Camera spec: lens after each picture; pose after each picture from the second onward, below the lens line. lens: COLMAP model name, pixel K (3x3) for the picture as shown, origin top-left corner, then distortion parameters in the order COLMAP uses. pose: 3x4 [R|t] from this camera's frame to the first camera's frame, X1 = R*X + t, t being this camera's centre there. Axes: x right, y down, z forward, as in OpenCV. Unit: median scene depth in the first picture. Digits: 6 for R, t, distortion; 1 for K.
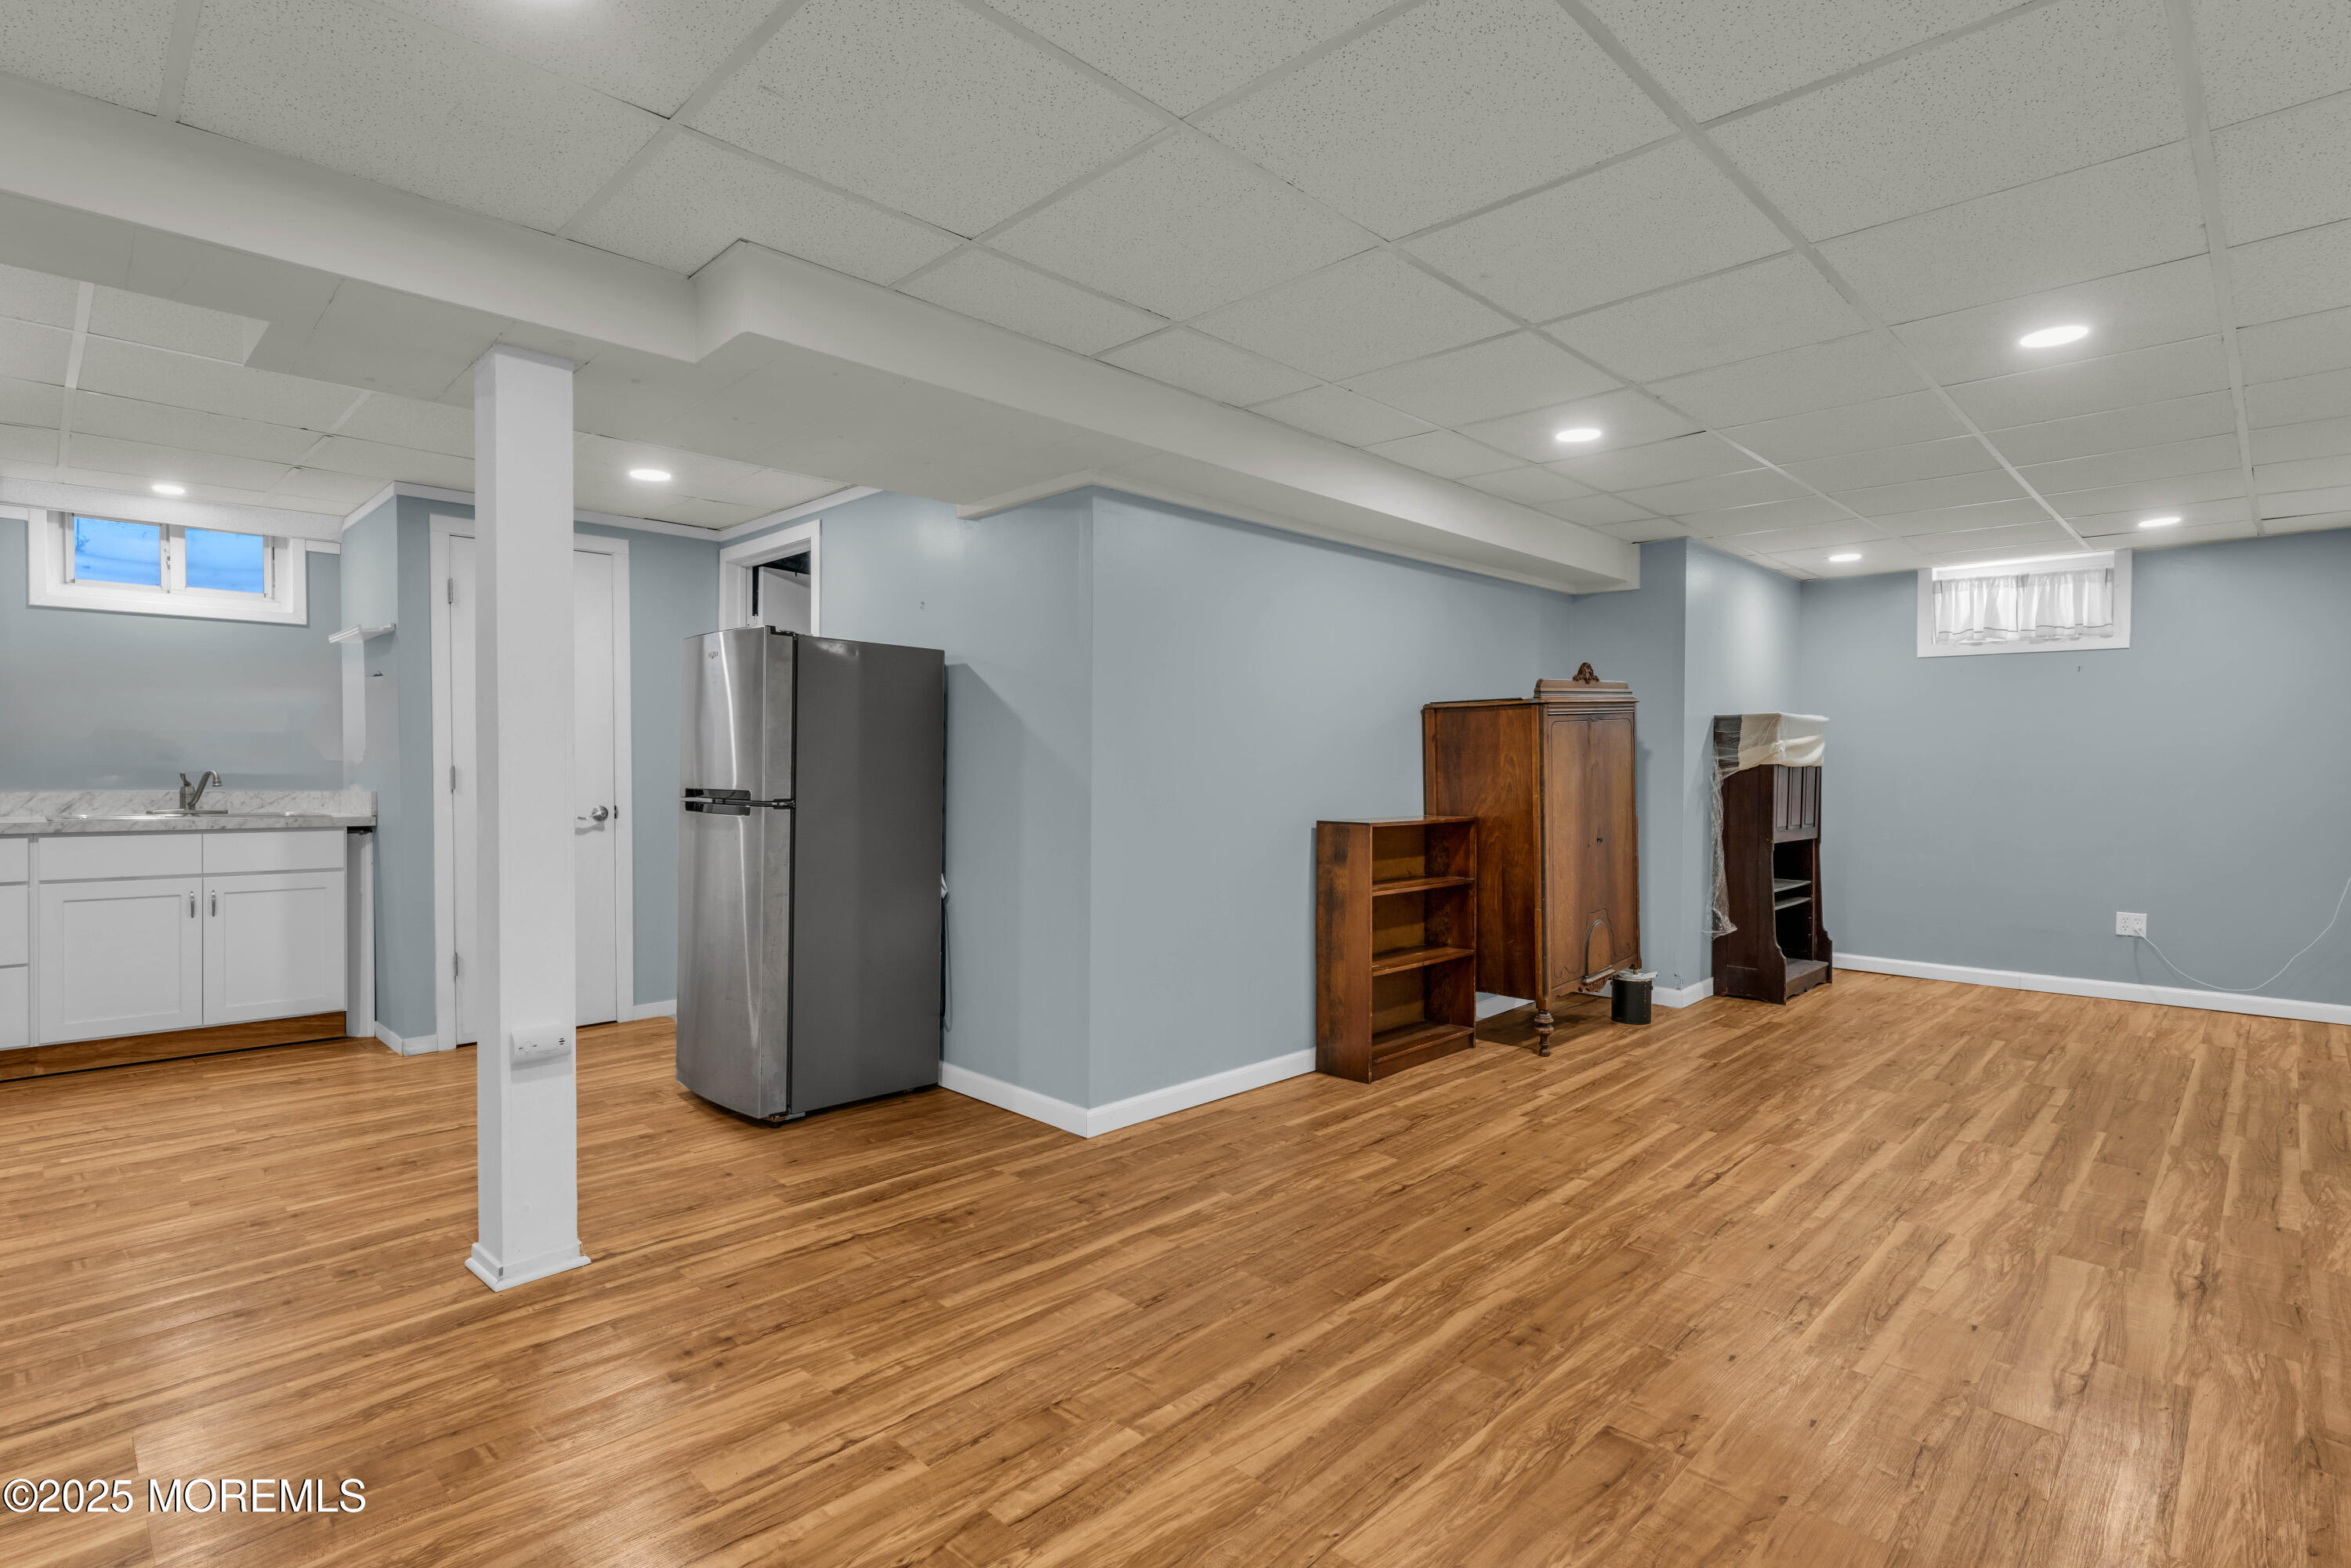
lens RADIAL K [[1095.5, 0, 1171.3], [0, 1095.5, 786.0], [0, 0, 1]] dist [-0.002402, -0.000082]
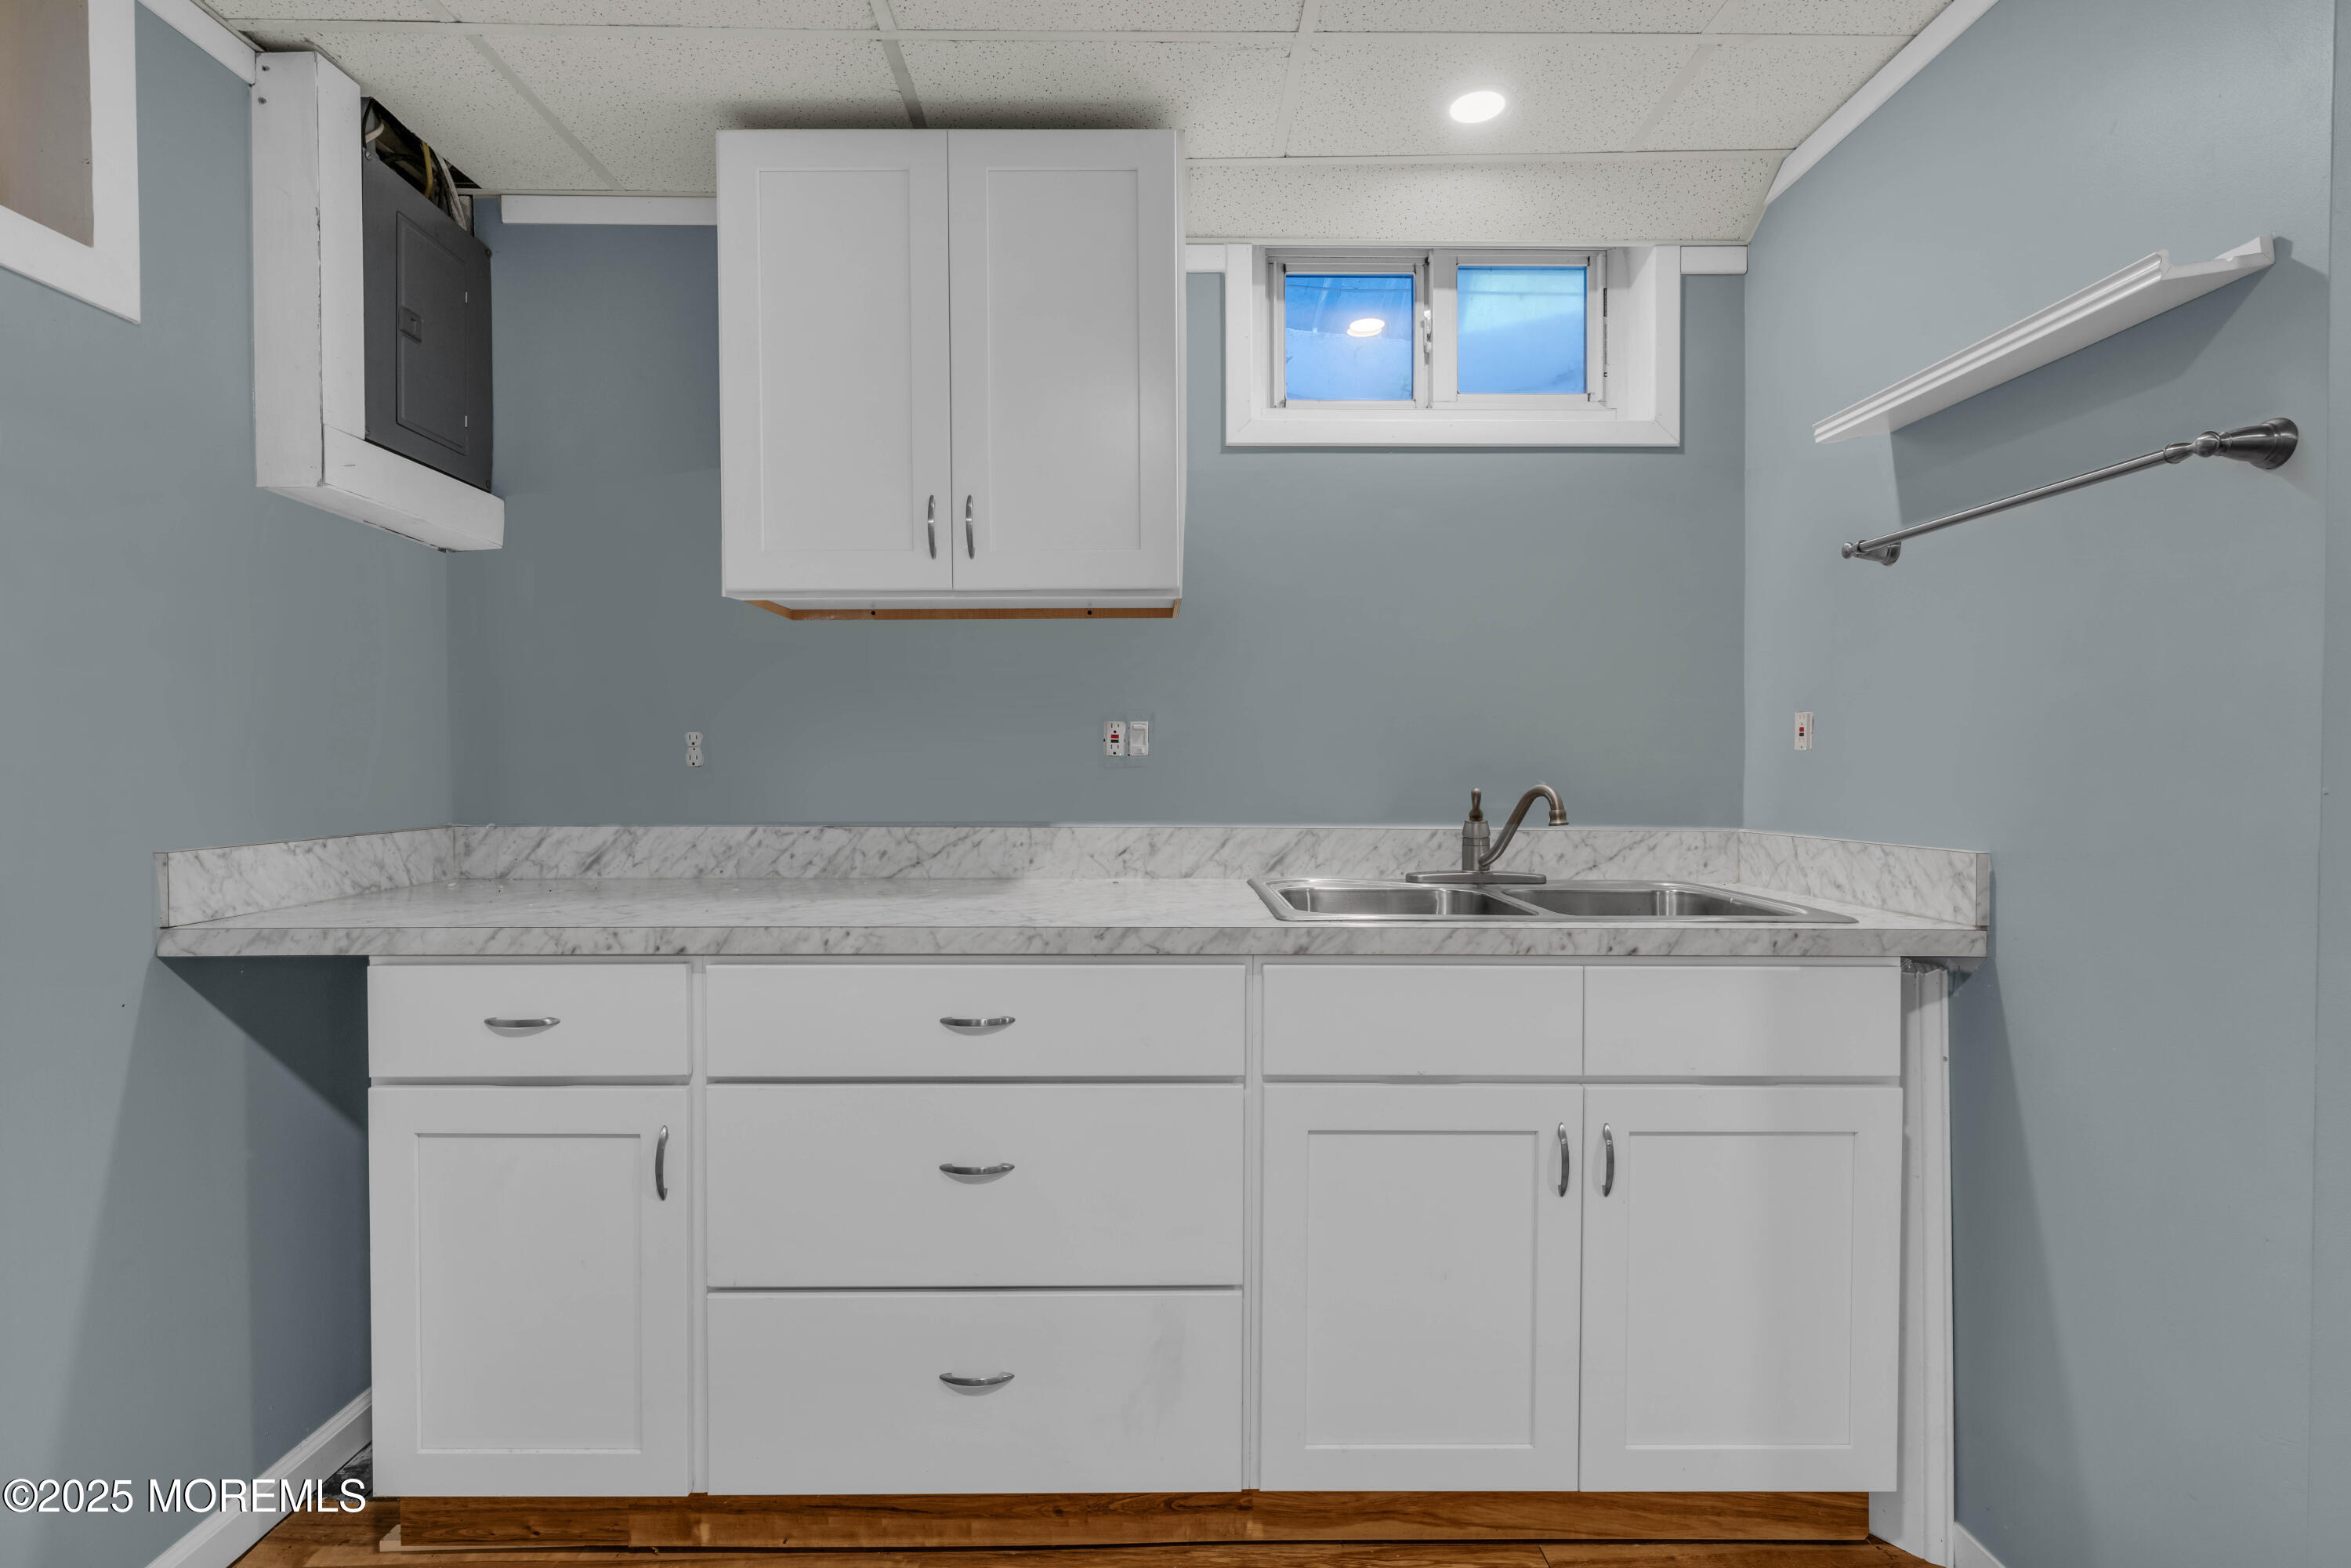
lens RADIAL K [[1095.5, 0, 1171.3], [0, 1095.5, 786.0], [0, 0, 1]] dist [-0.002402, -0.000082]
pose [[0.704535, 0.005199, -0.709651, -0.683008], [-0.021539, 0.999669, -0.014060, -0.004562], [0.709343, 0.025191, 0.704413, 0.613337]]
